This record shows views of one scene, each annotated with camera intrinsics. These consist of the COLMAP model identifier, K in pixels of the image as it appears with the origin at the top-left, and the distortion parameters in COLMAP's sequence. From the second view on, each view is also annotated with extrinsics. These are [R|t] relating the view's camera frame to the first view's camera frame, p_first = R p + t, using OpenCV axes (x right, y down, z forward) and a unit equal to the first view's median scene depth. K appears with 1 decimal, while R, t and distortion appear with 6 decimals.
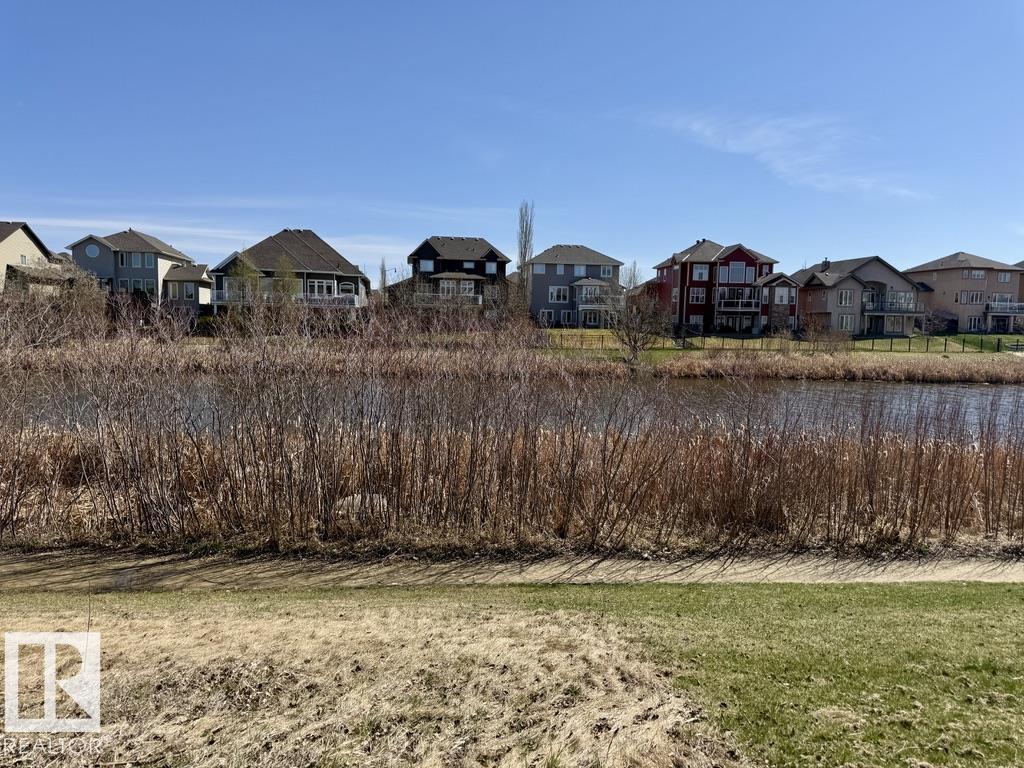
lens RADIAL K [[722.6, 0, 512.0], [0, 722.6, 384.0], [0, 0, 1]] dist [0.079721, -0.128093]
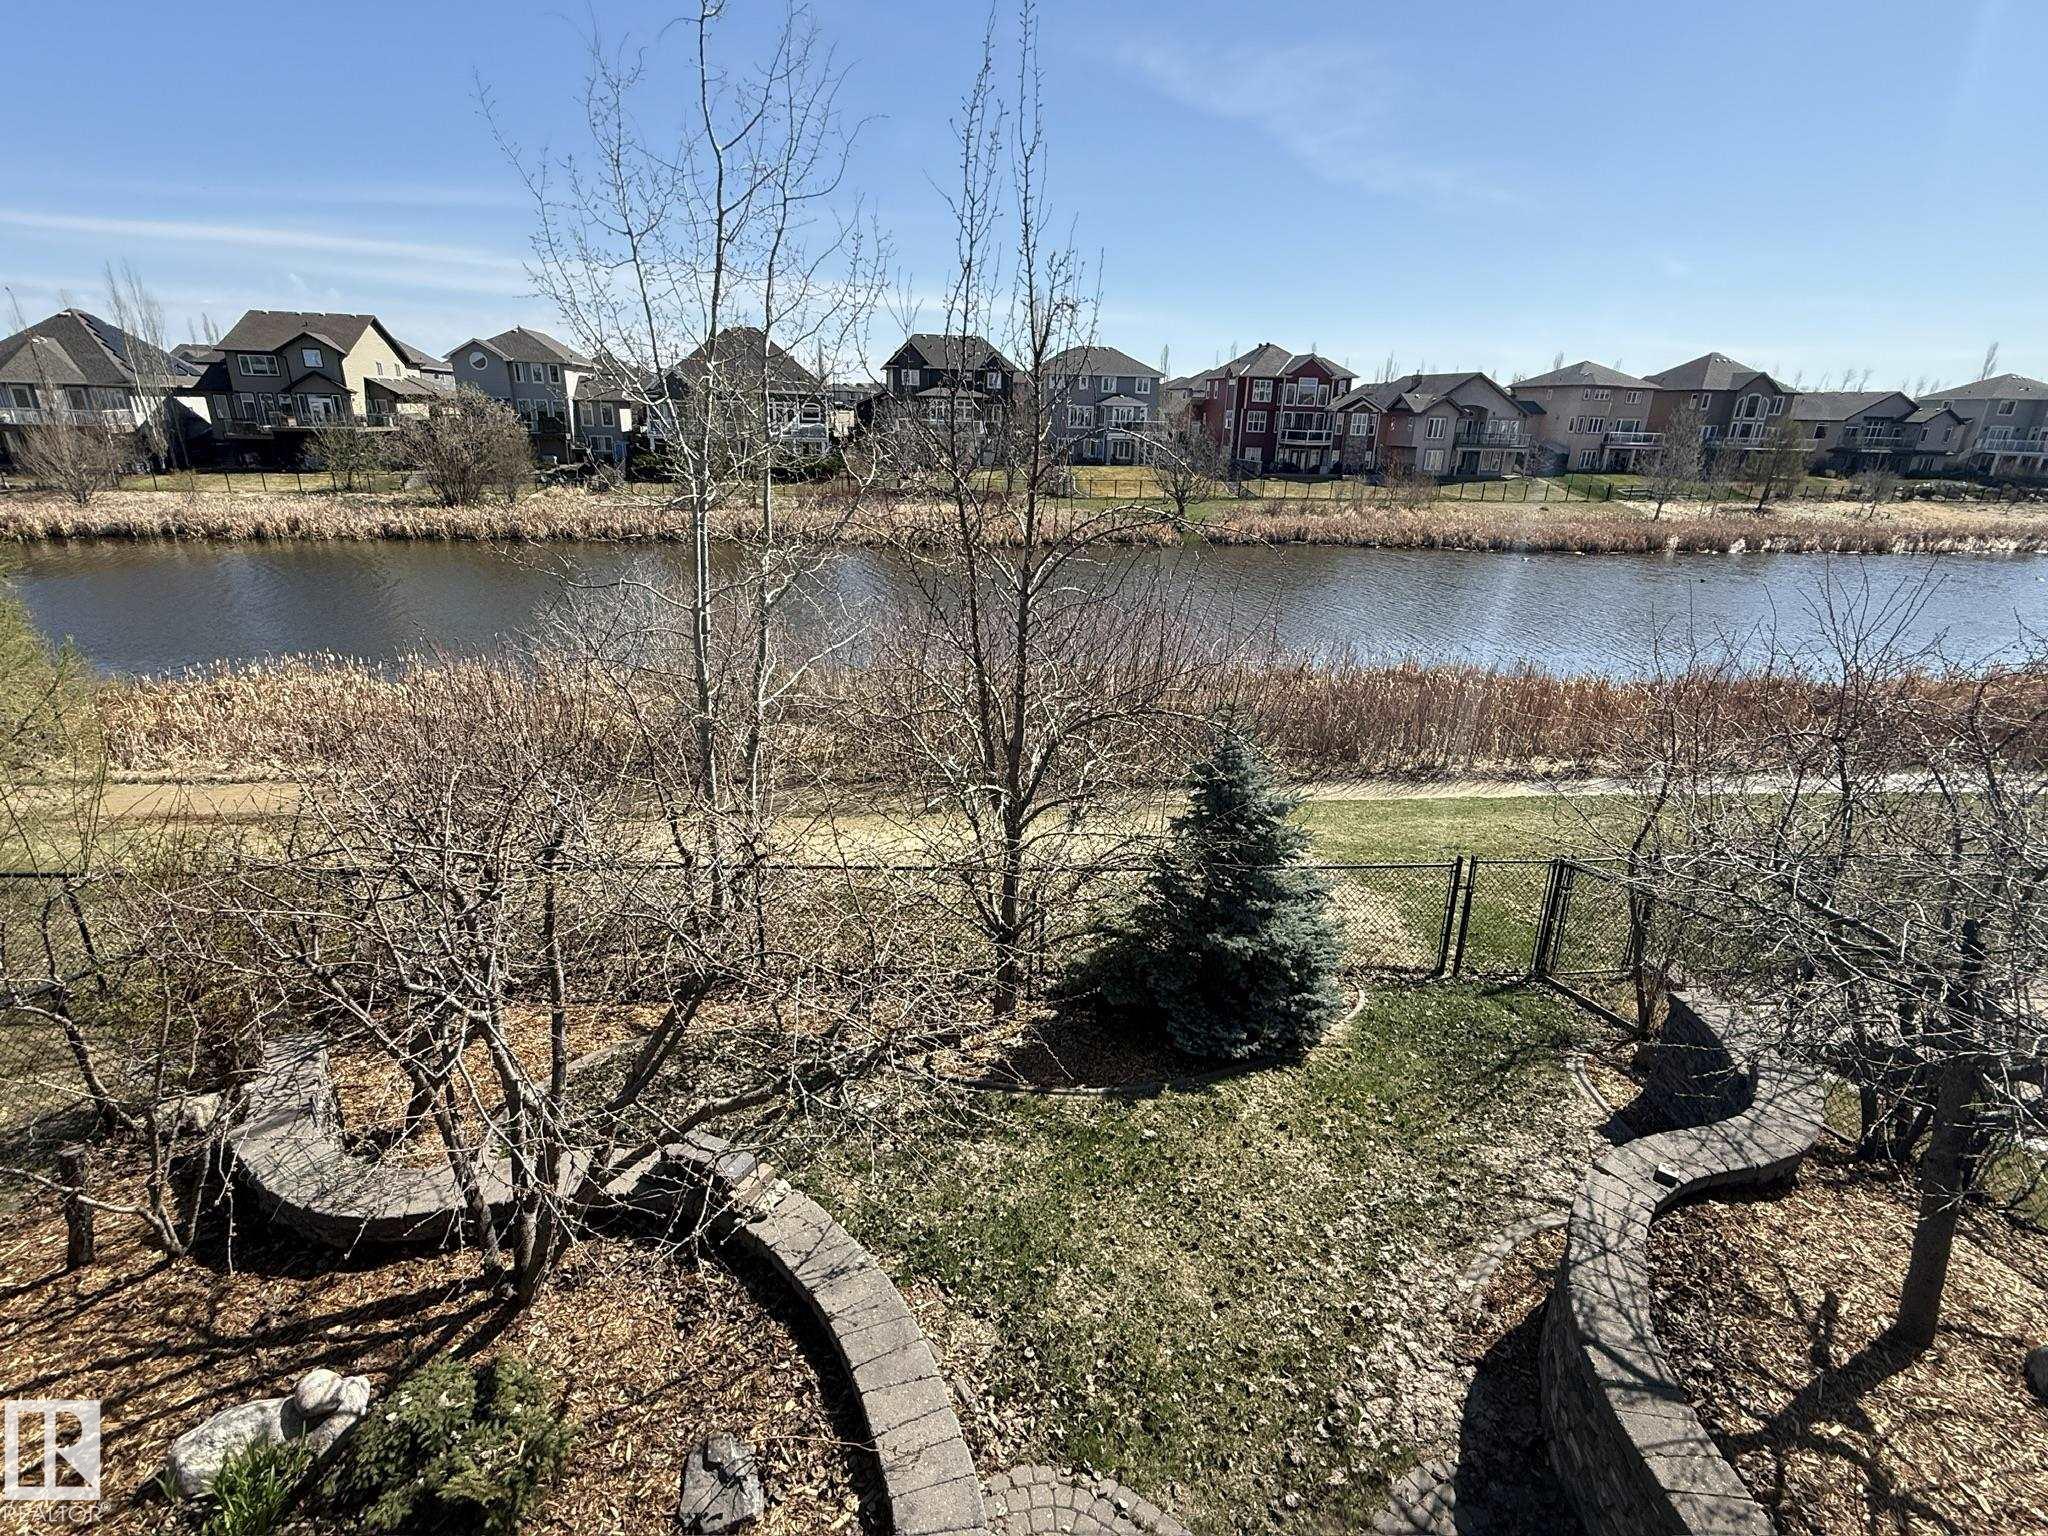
lens RADIAL K [[962.2, 0, 1024.0], [0, 962.2, 768.0], [0, 0, 1]] dist [0.000976, -0.000641]
pose [[0.999065, -0.012159, 0.041494, -0.047413], [0.000636, 0.963676, 0.267074, -0.038641], [-0.043234, -0.266797, 0.962782, -0.104749]]
